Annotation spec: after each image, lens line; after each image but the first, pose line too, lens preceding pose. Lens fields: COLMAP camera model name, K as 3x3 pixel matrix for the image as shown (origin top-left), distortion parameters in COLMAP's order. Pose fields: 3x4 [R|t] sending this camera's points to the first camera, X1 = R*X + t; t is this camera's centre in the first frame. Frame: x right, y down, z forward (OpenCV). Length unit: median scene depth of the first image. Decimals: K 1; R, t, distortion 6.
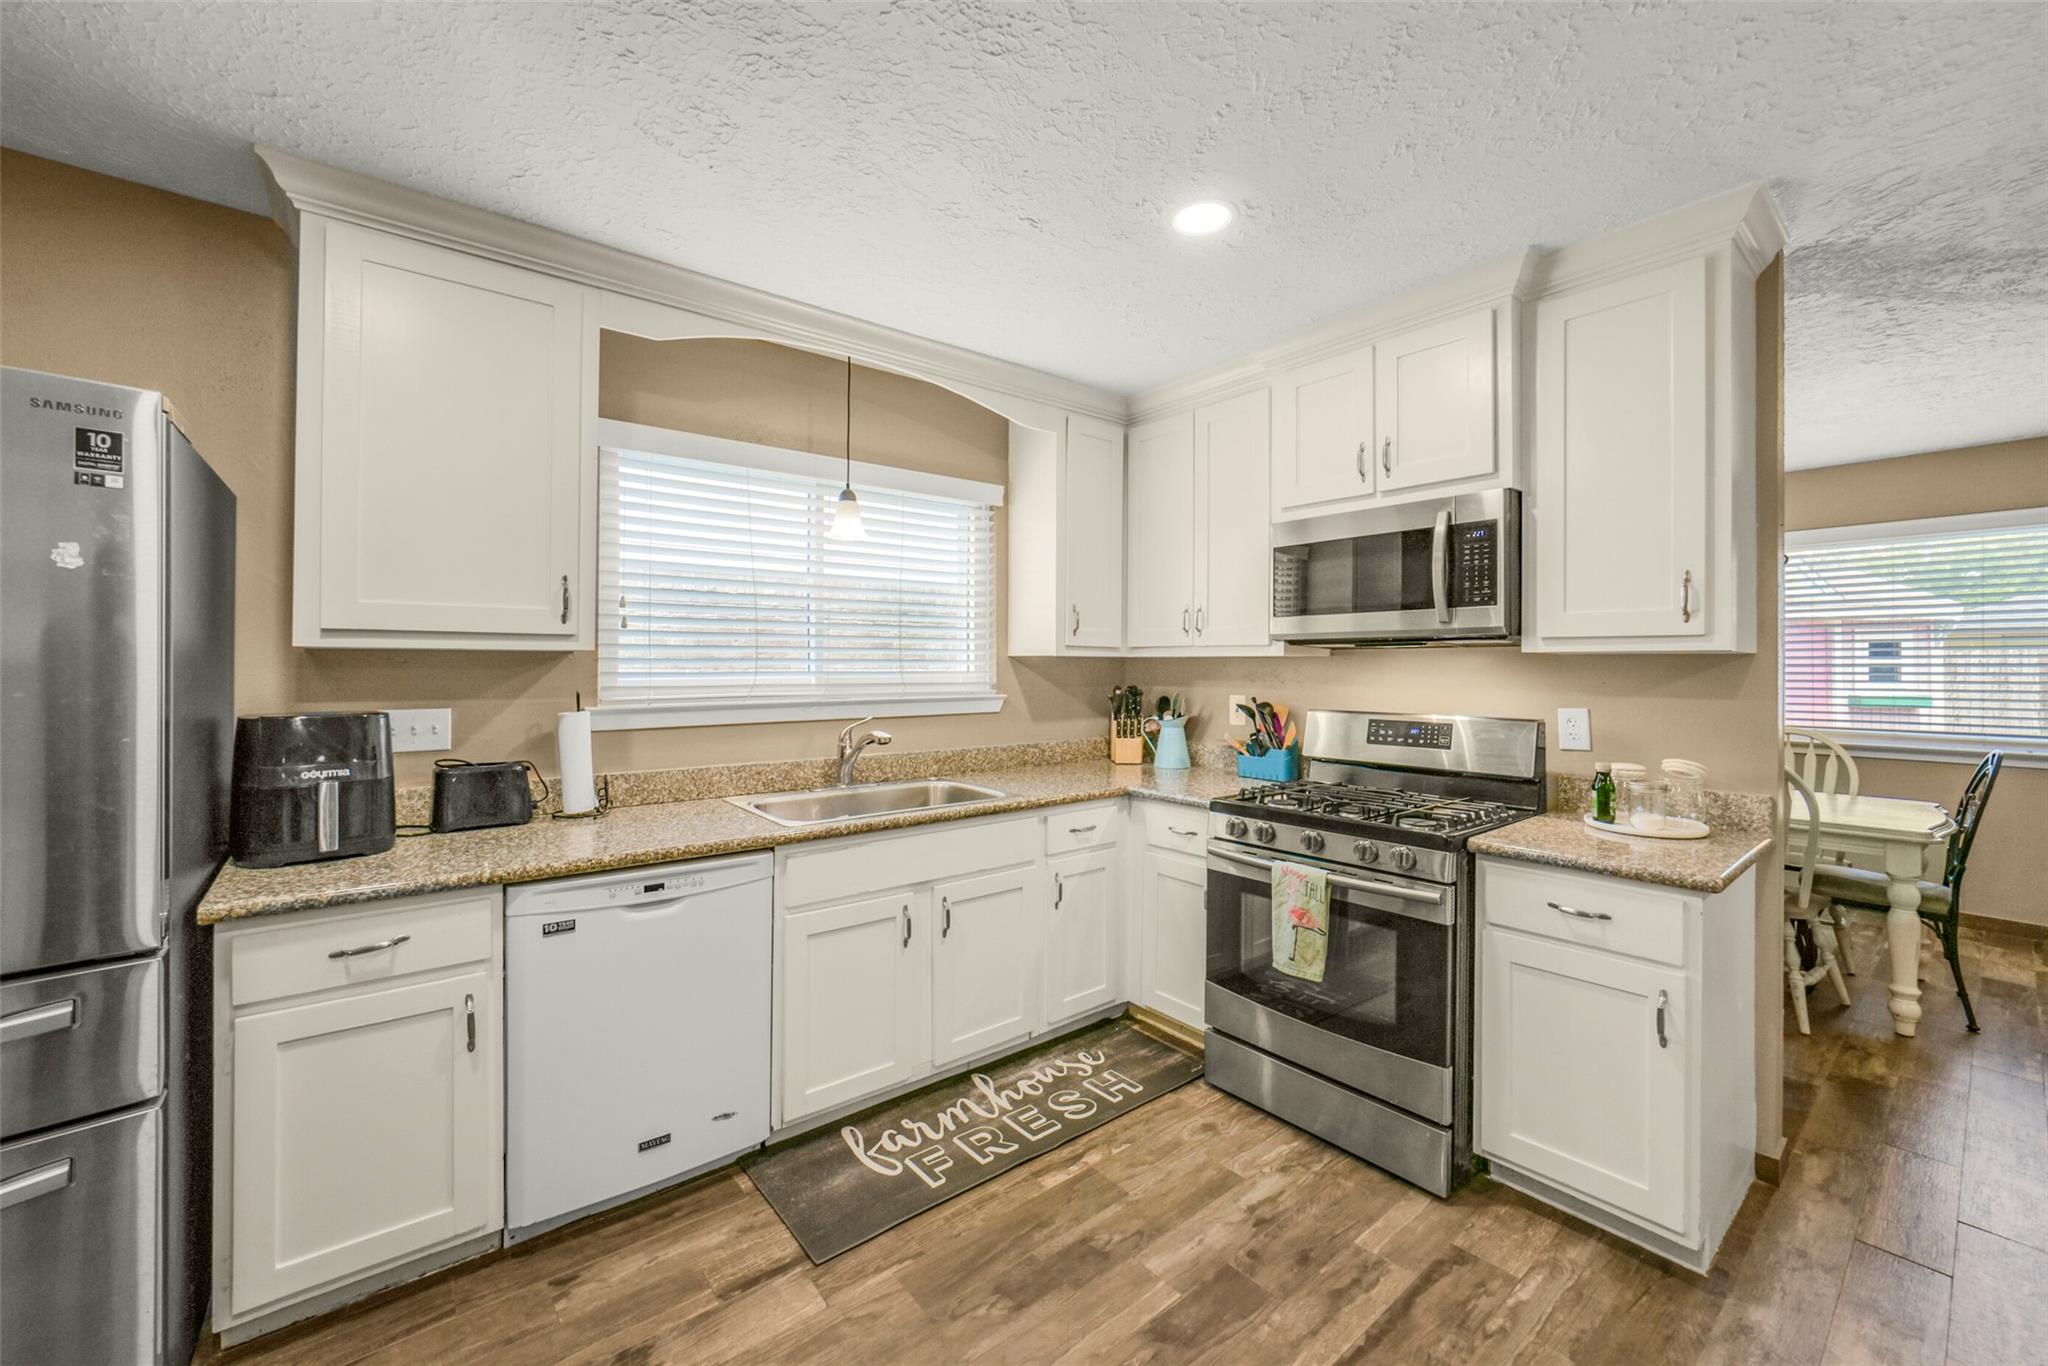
lens RADIAL K [[836.0, 0, 1078.3], [0, 836.0, 668.8], [0, 0, 1]] dist [-0.017723, 0.005008]
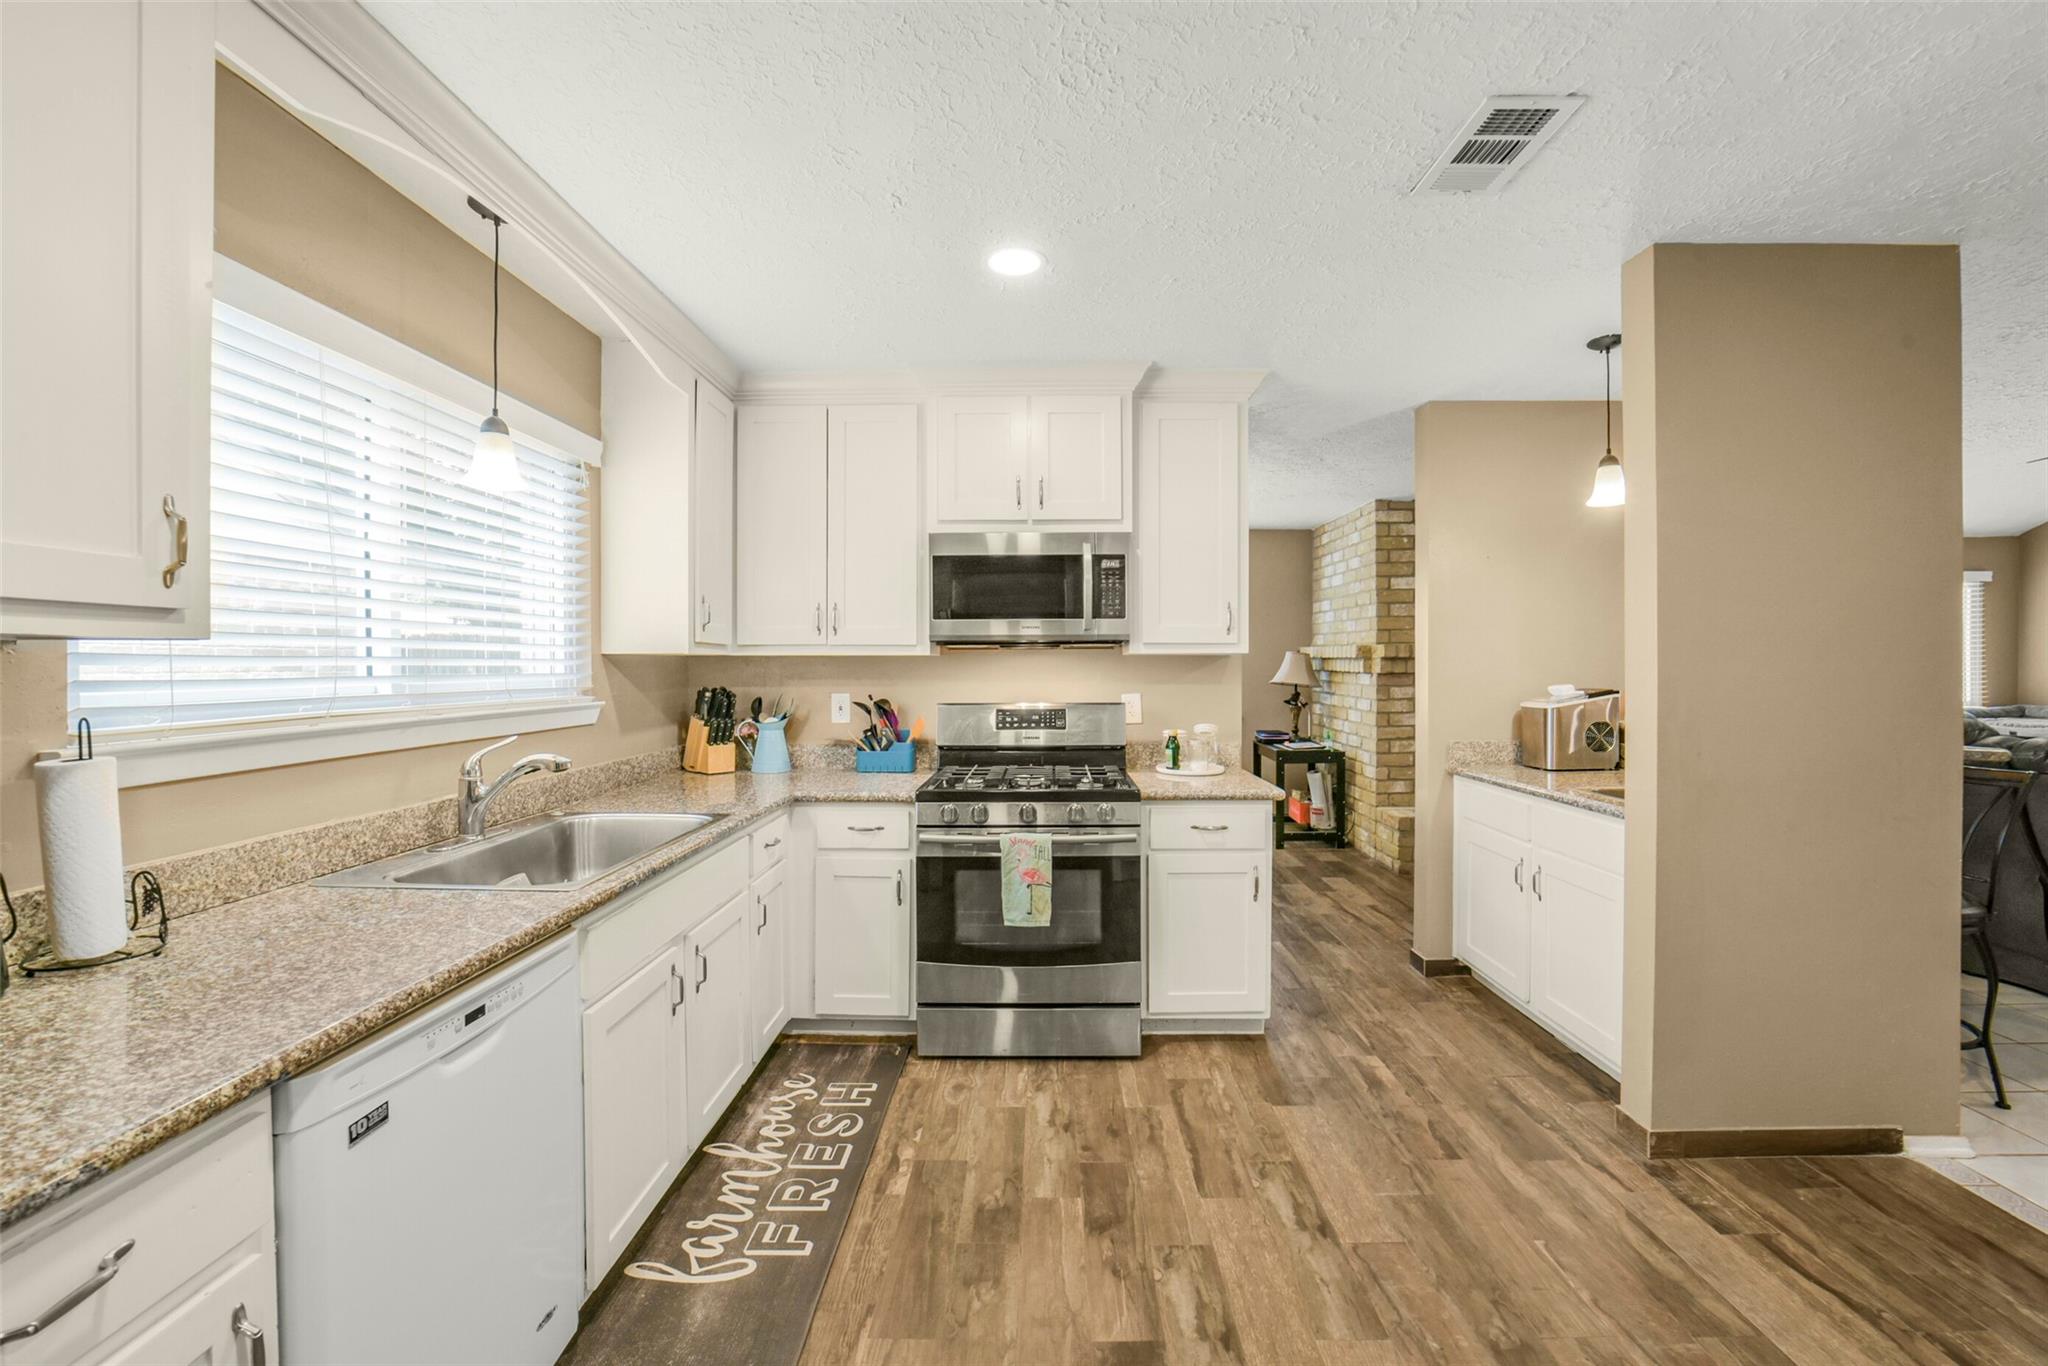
lens RADIAL K [[836.0, 0, 1059.7], [0, 836.0, 686.3], [0, 0, 1]] dist [-0.017723, 0.005008]
pose [[0.635975, -0.024137, 0.771332, -0.605141], [0.007140, 0.999652, 0.025394, -0.001561], [-0.771677, -0.010643, 0.635926, 0.214010]]
